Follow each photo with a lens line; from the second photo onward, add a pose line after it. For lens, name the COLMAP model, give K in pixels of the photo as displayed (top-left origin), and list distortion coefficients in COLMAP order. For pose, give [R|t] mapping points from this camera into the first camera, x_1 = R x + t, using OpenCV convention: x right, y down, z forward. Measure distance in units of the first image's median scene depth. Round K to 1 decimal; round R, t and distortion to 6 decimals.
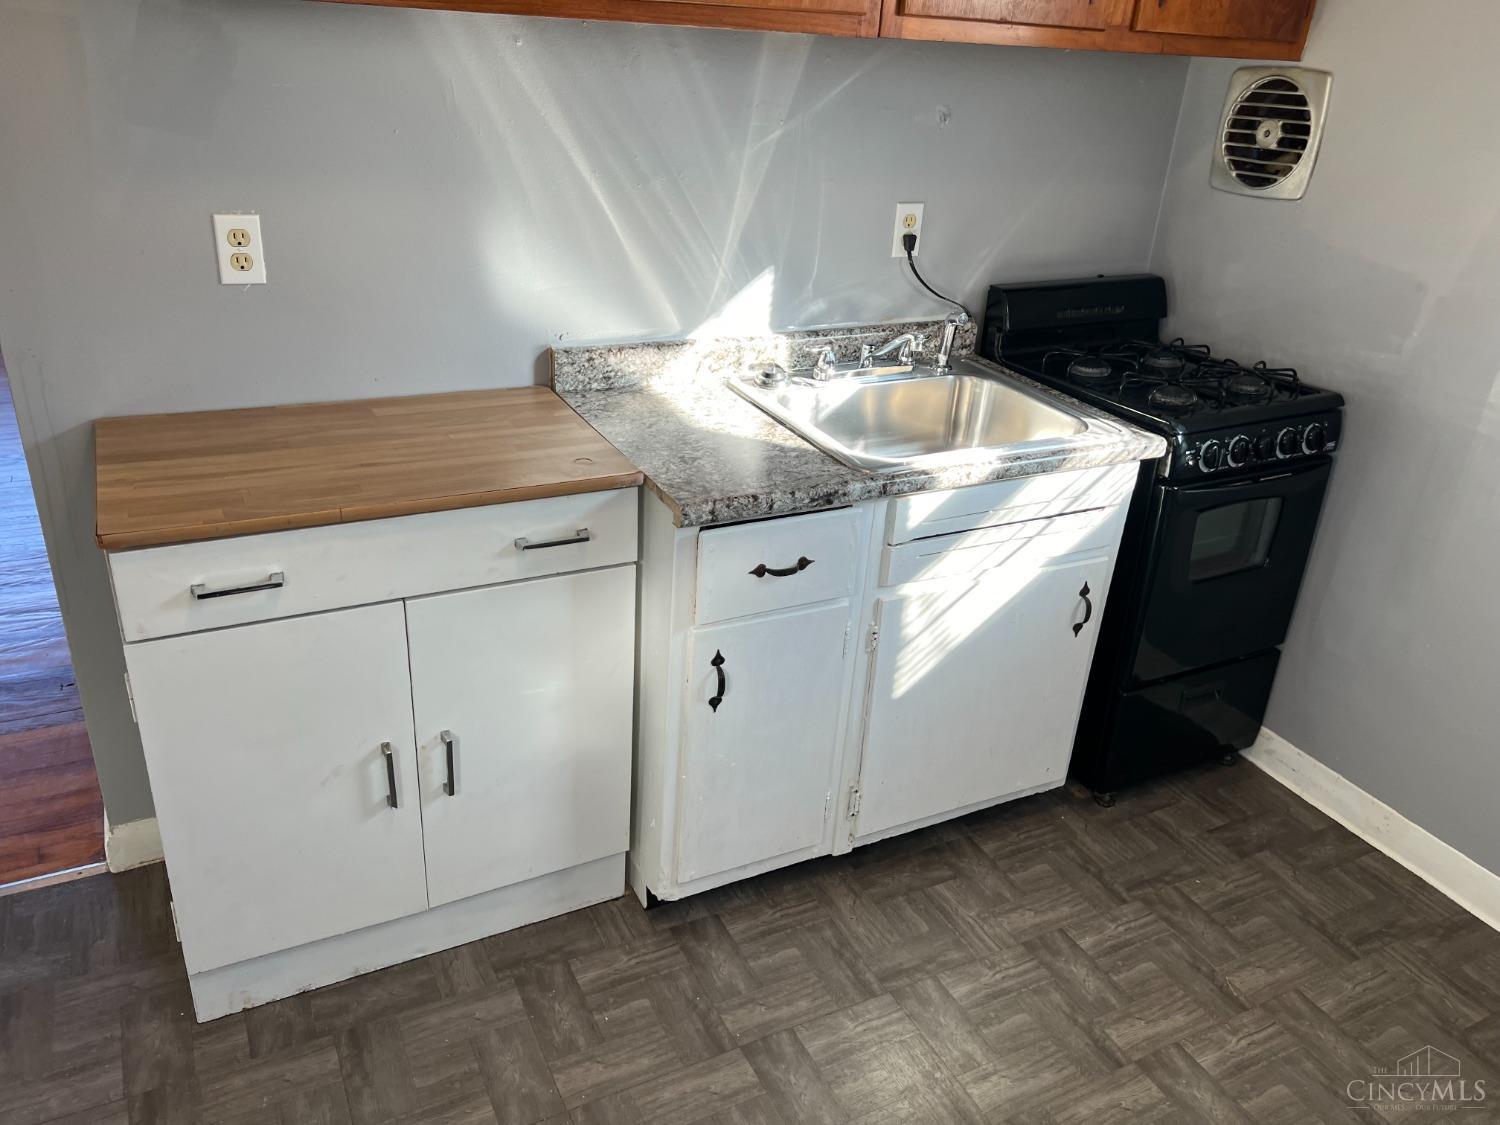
lens RADIAL K [[1116.7, 0, 750.0], [0, 1116.7, 562.5], [0, 0, 1]] dist [0.055326, -0.082455]
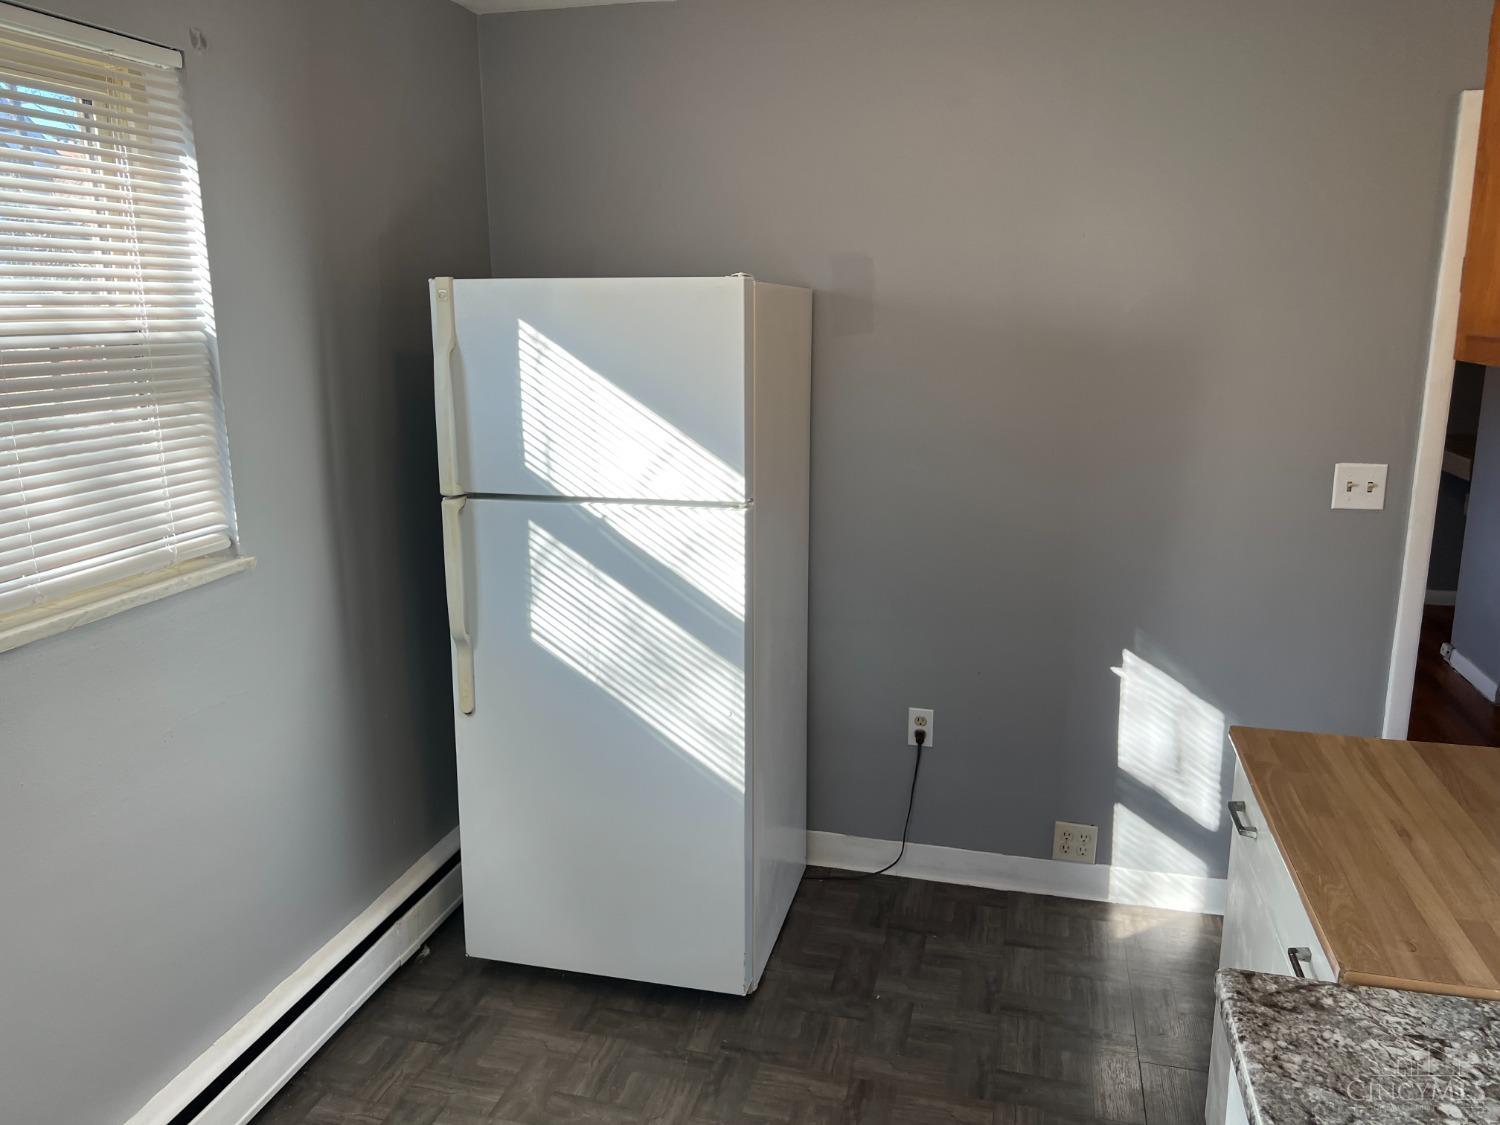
lens RADIAL K [[1116.7, 0, 750.0], [0, 1116.7, 562.5], [0, 0, 1]] dist [0.055326, -0.082455]
pose [[-0.653859, 0.112465, -0.748211, 0.578446], [-0.356368, 0.826555, 0.435670, -0.419914], [0.667435, 0.551505, -0.500372, 0.882433]]
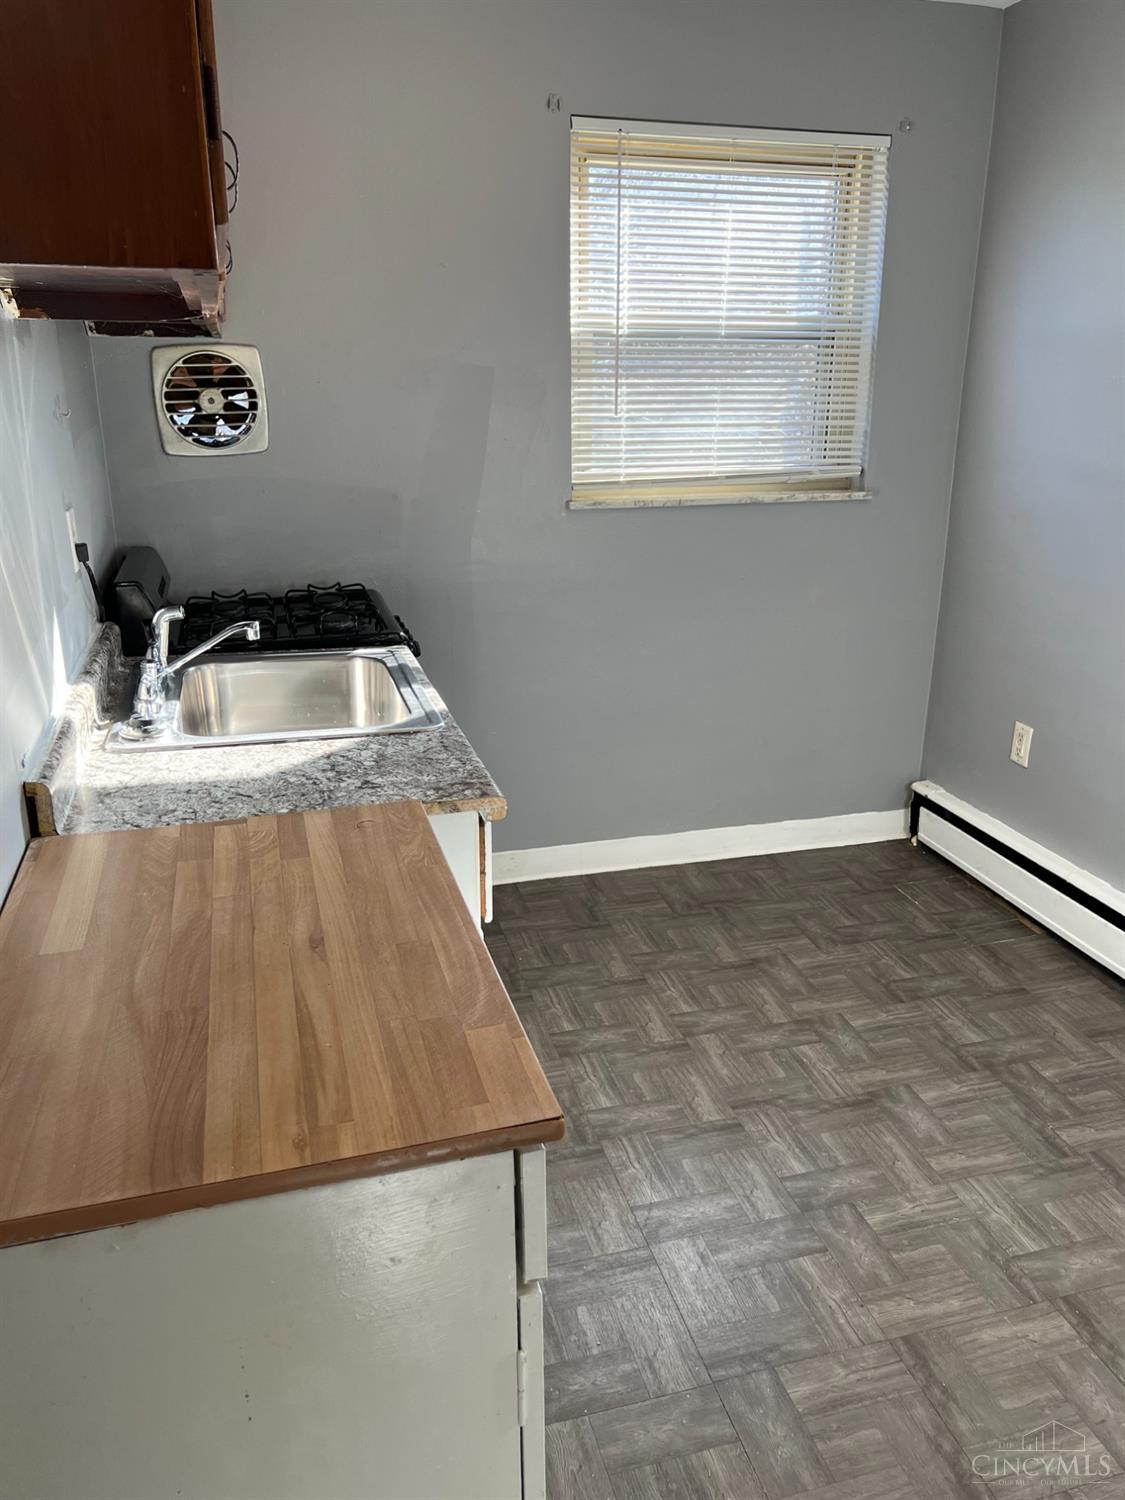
lens RADIAL K [[1144.1, 0, 562.5], [0, 1144.1, 750.0], [0, 0, 1]] dist [0.042717, -0.040274]
pose [[0.197417, -0.362770, 0.910727, -0.812027], [0.431913, 0.866170, 0.251397, -0.268410], [-0.880044, 0.343725, 0.327681, 0.536963]]
